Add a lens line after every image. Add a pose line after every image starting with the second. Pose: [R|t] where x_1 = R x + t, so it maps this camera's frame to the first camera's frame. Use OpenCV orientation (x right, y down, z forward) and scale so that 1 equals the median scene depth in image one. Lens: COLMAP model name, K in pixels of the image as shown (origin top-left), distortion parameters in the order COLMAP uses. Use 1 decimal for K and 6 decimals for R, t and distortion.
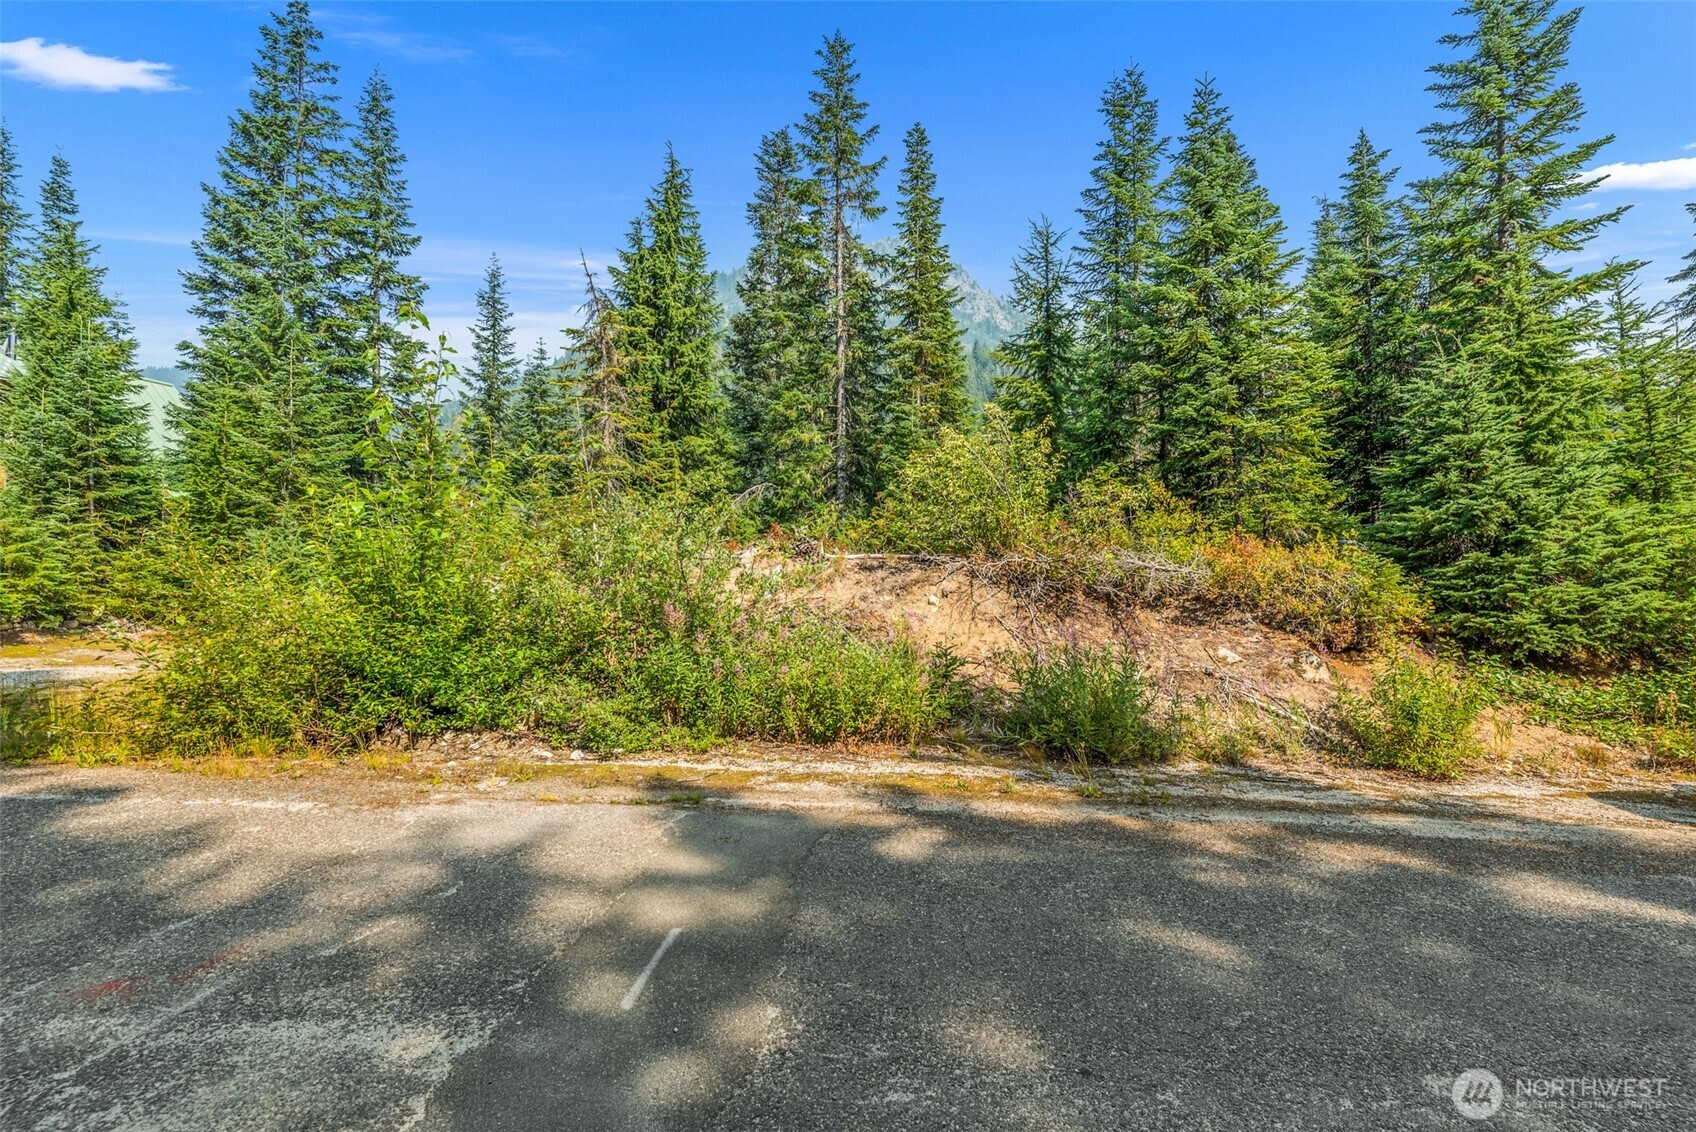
lens RADIAL K [[728.9, 0, 844.9], [0, 728.9, 564.8], [0, 0, 1]] dist [0.001825, -0.000621]
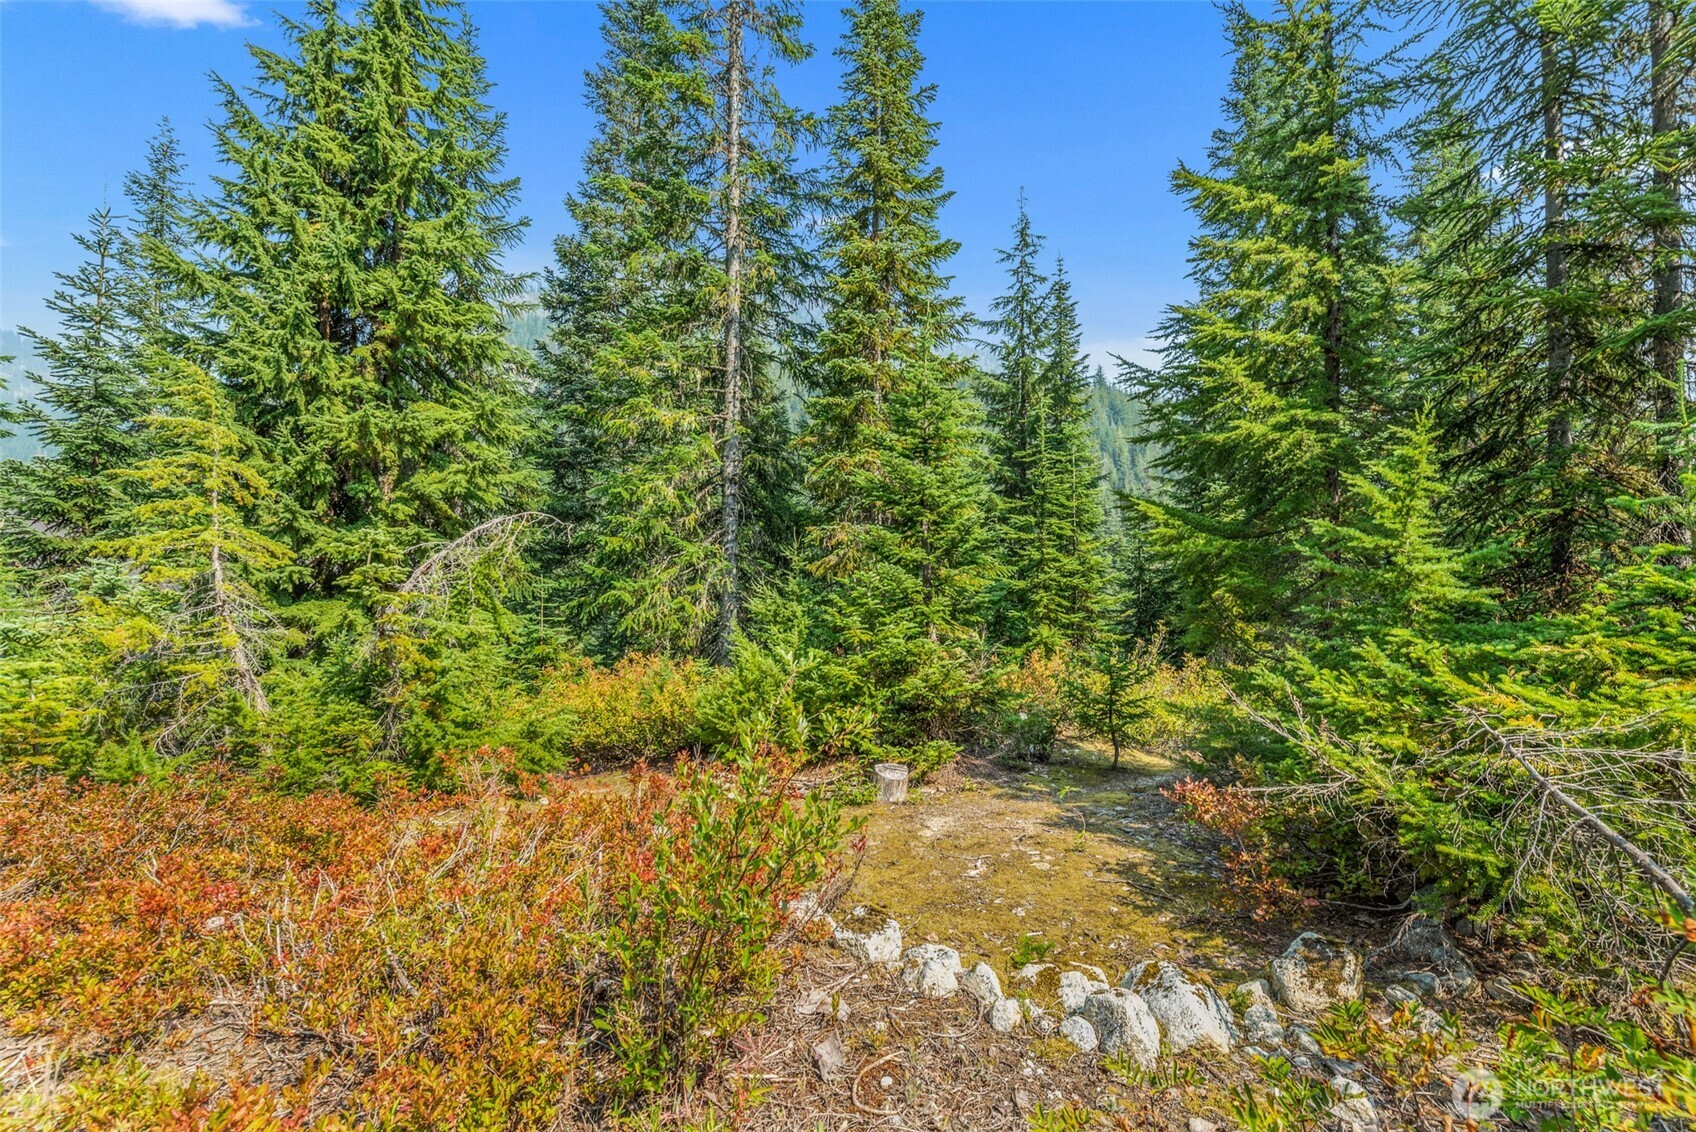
lens RADIAL K [[728.9, 0, 853.9], [0, 728.9, 565.4], [0, 0, 1]] dist [0.001825, -0.000621]
pose [[0.981858, 0.016167, 0.188929, -0.018214], [-0.012003, 0.999660, -0.023165, -0.056257], [-0.189239, 0.020477, 0.981717, 0.449908]]
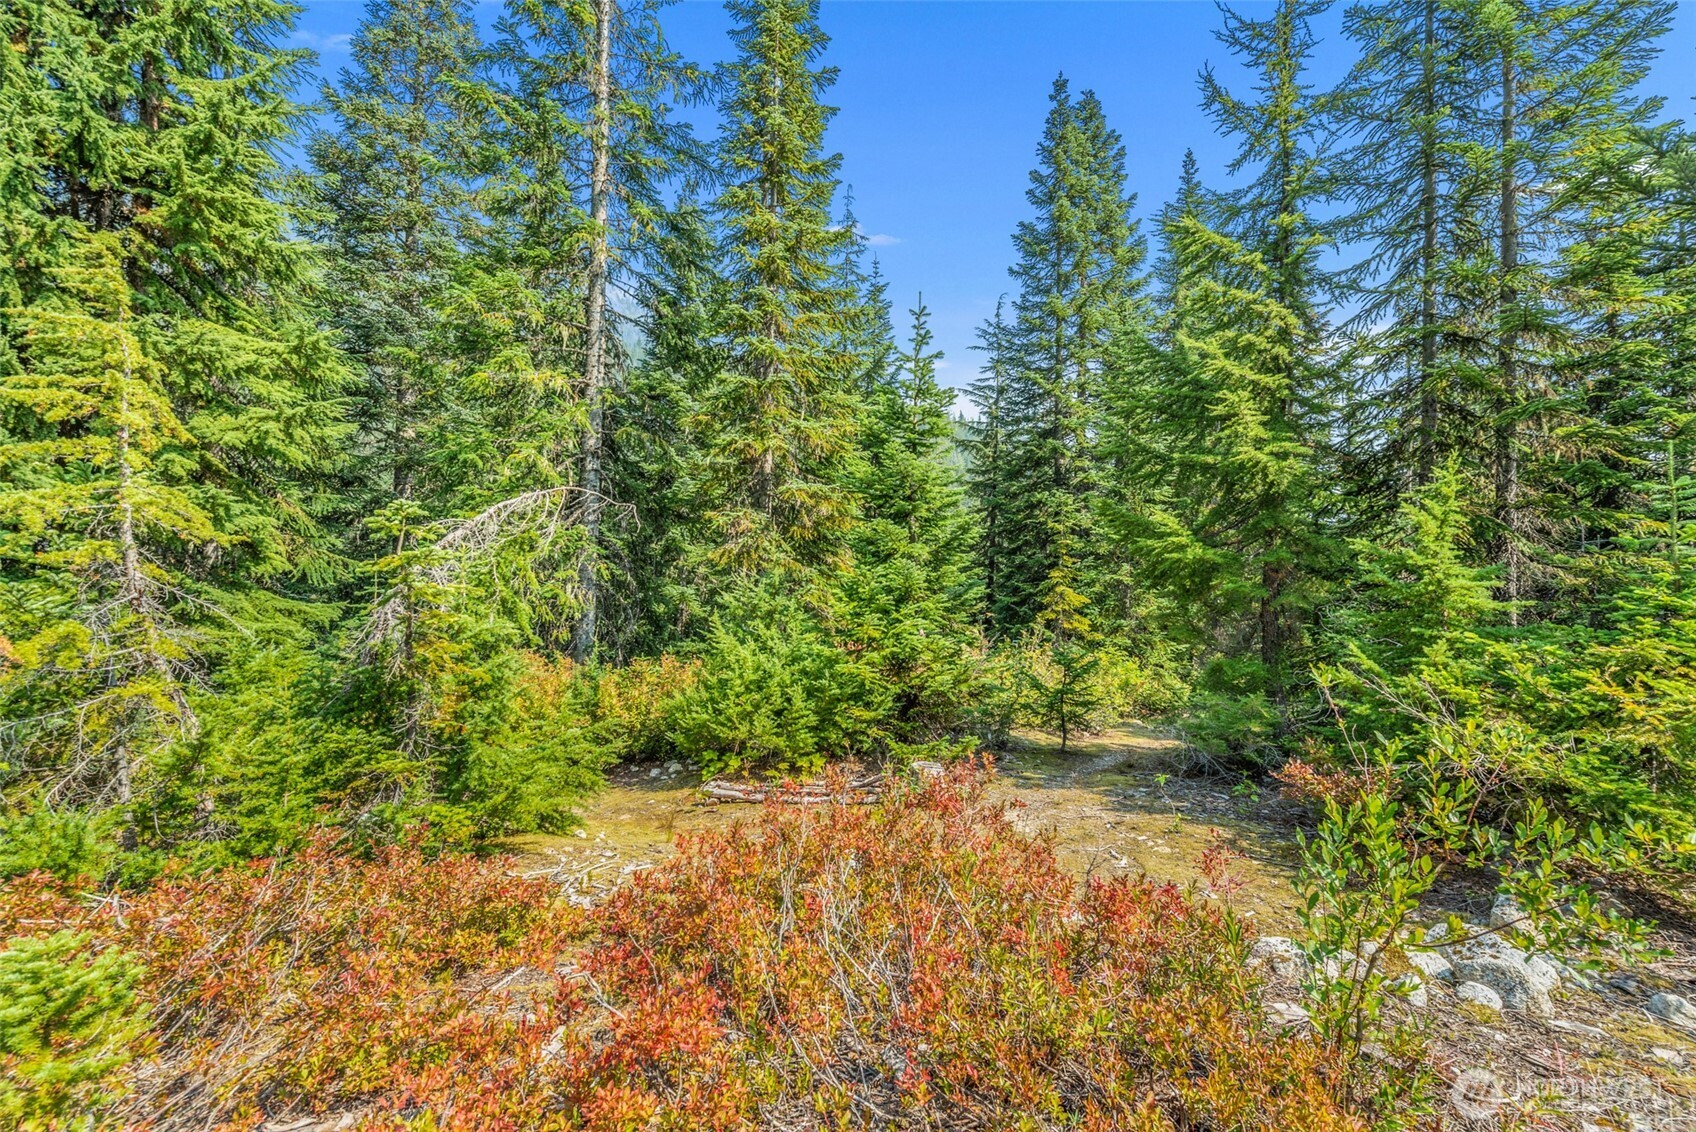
lens RADIAL K [[728.9, 0, 852.1], [0, 728.9, 564.9], [0, 0, 1]] dist [0.001825, -0.000621]
pose [[0.858773, 0.037866, 0.510955, -0.109864], [-0.036241, 0.999257, -0.013142, -0.057081], [-0.511073, -0.007232, 0.859507, 0.494862]]
